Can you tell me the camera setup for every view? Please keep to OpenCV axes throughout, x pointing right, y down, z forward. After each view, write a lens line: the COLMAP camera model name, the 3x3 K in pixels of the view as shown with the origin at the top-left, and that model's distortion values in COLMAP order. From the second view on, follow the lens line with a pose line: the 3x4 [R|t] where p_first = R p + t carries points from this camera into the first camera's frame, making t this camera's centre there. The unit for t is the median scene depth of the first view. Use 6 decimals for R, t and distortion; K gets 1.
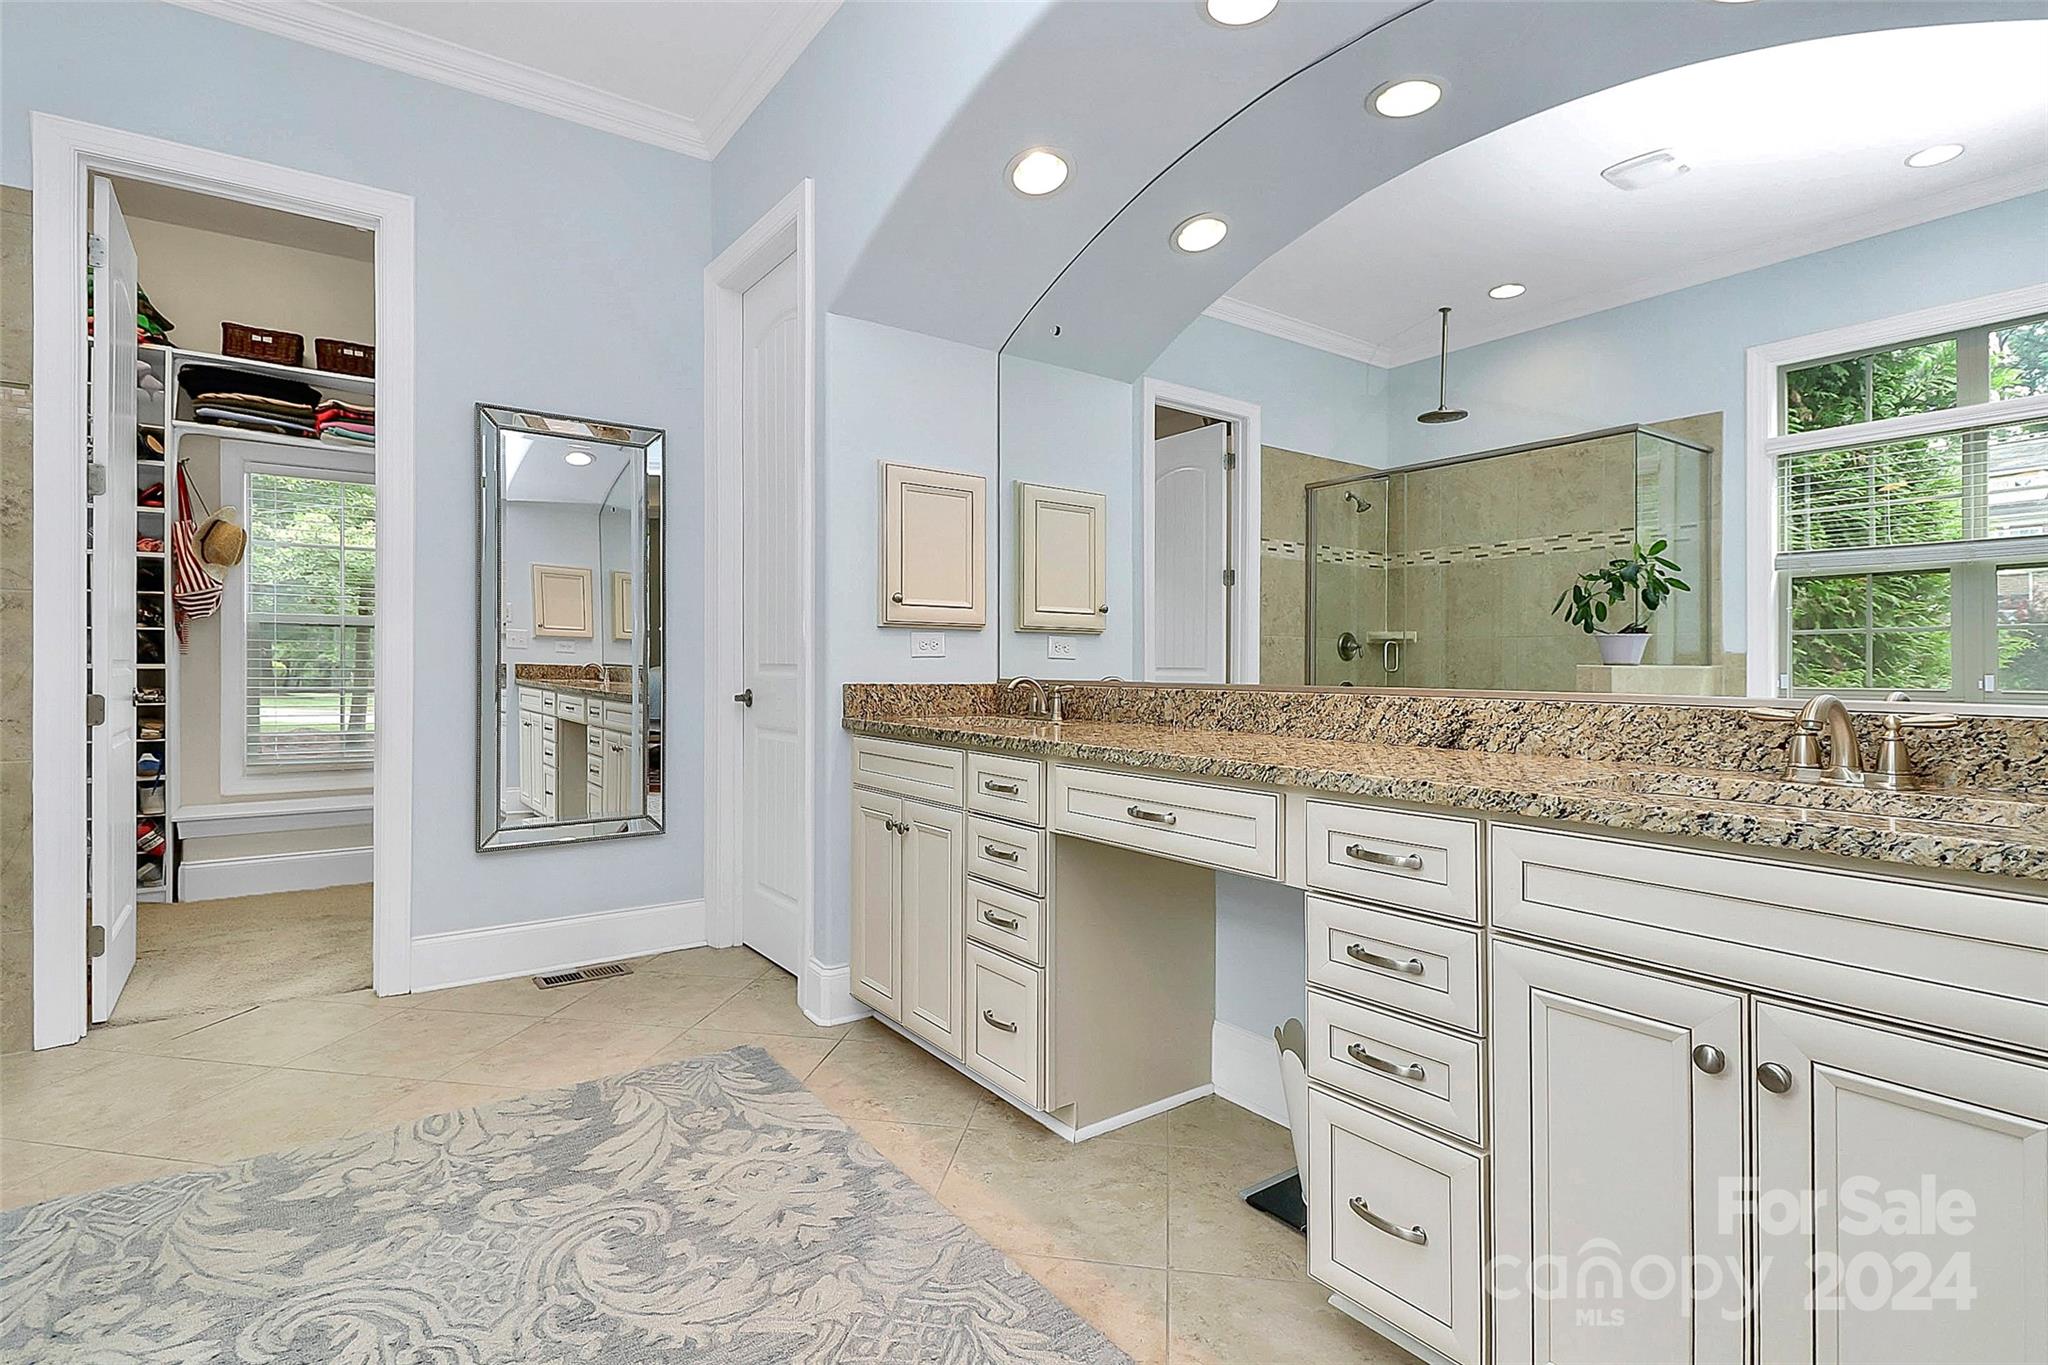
lens RADIAL K [[972.5, 0, 1028.0], [0, 972.5, 668.7], [0, 0, 1]] dist [-0.002484, -0.010755]
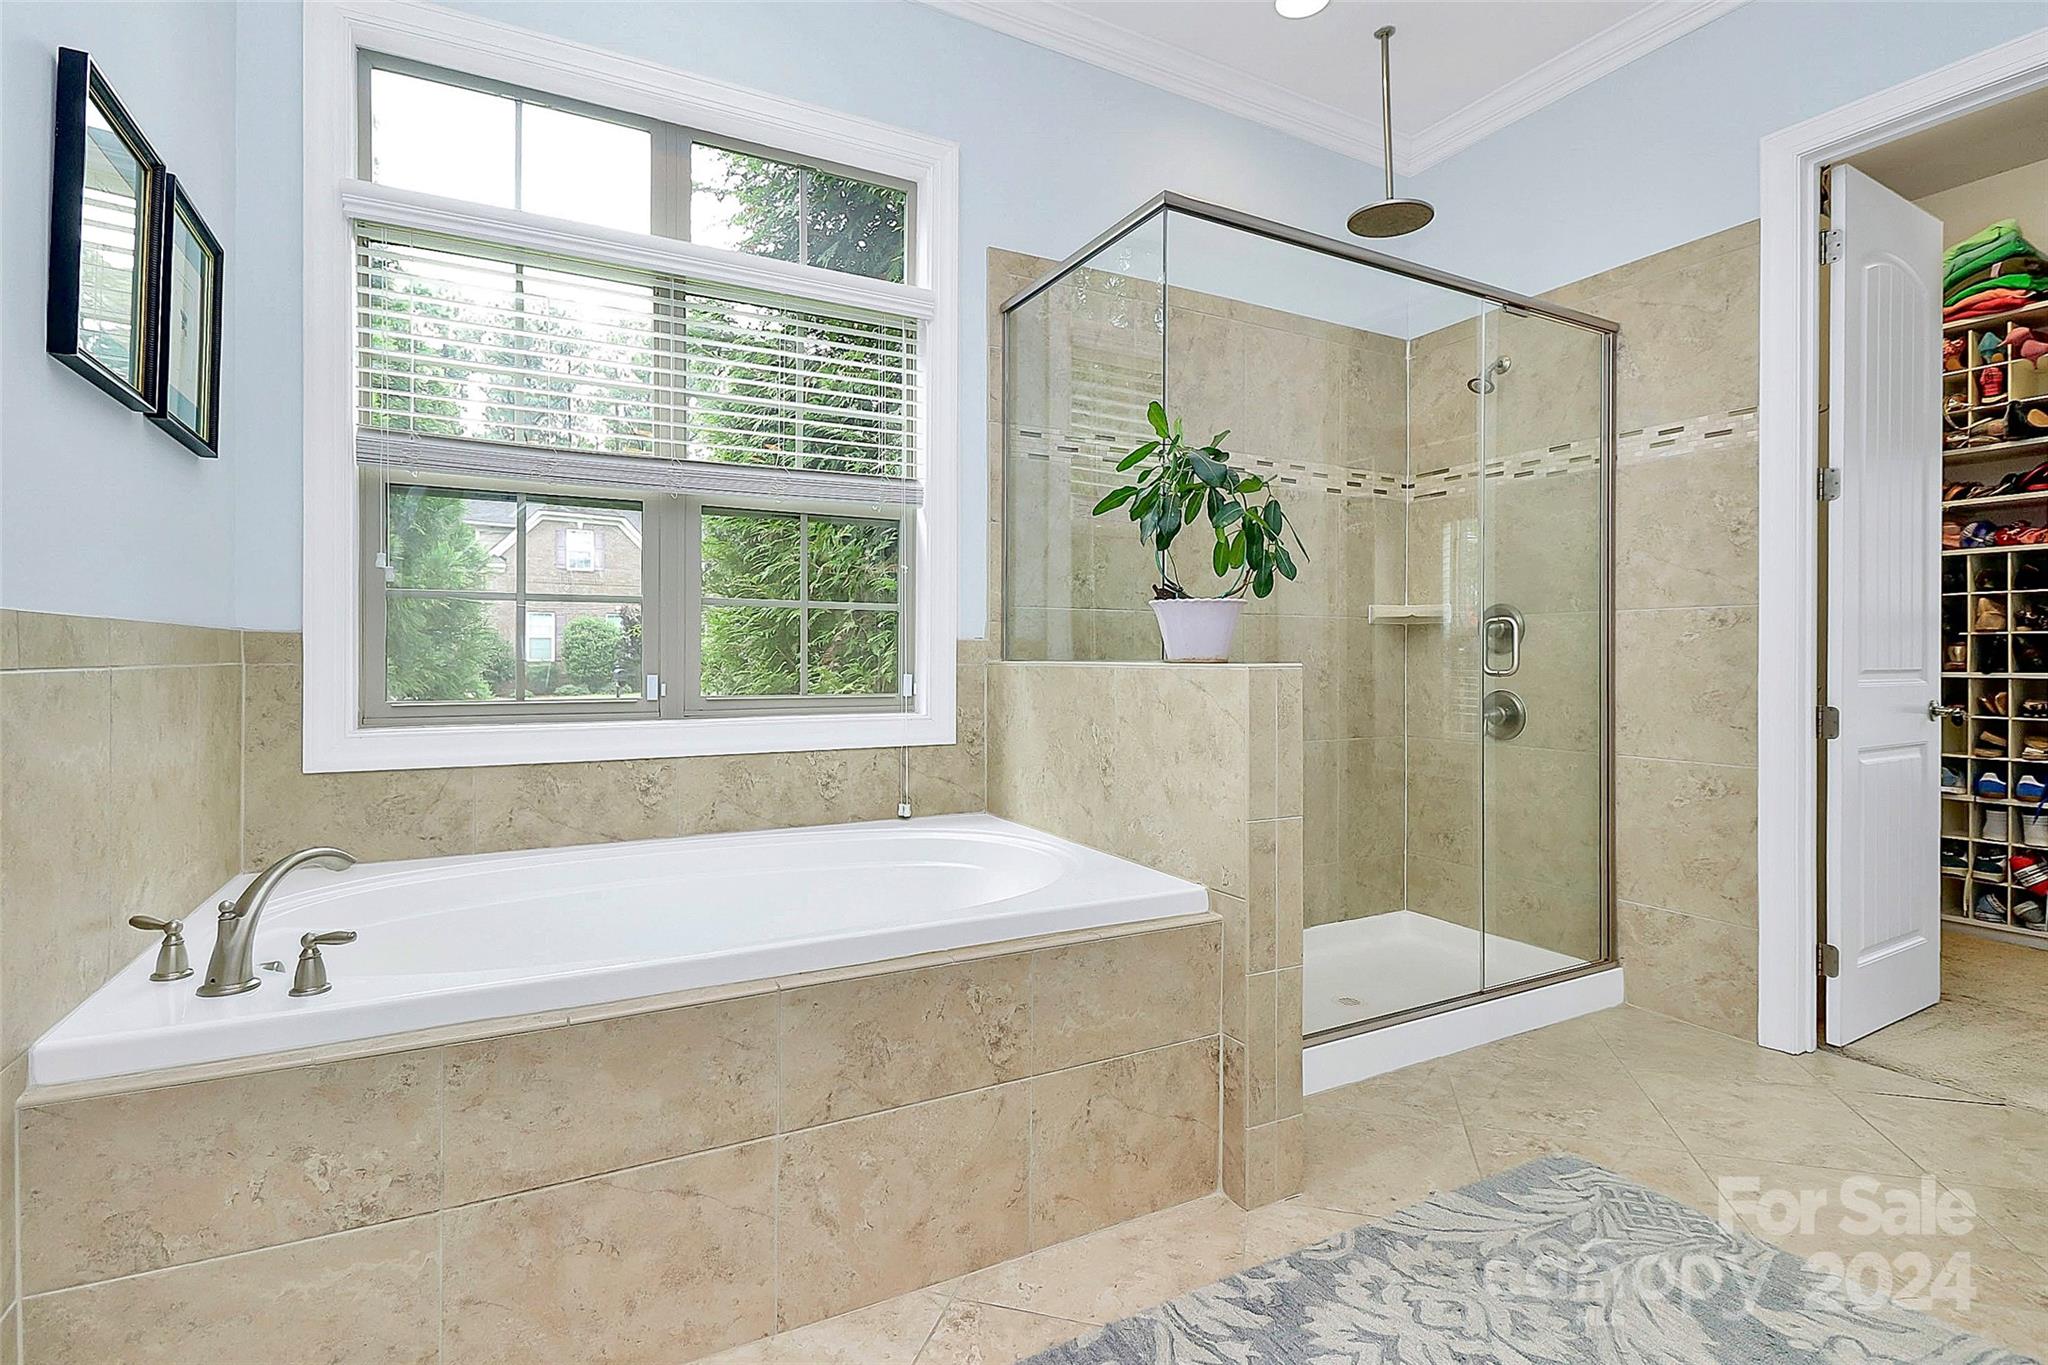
lens RADIAL K [[972.5, 0, 1034.8], [0, 972.5, 669.6], [0, 0, 1]] dist [-0.002484, -0.010755]
pose [[-0.143826, 0.008204, -0.989569, 0.118768], [-0.008467, 0.999919, 0.009520, -0.014014], [0.989567, 0.009748, -0.143745, 0.380611]]
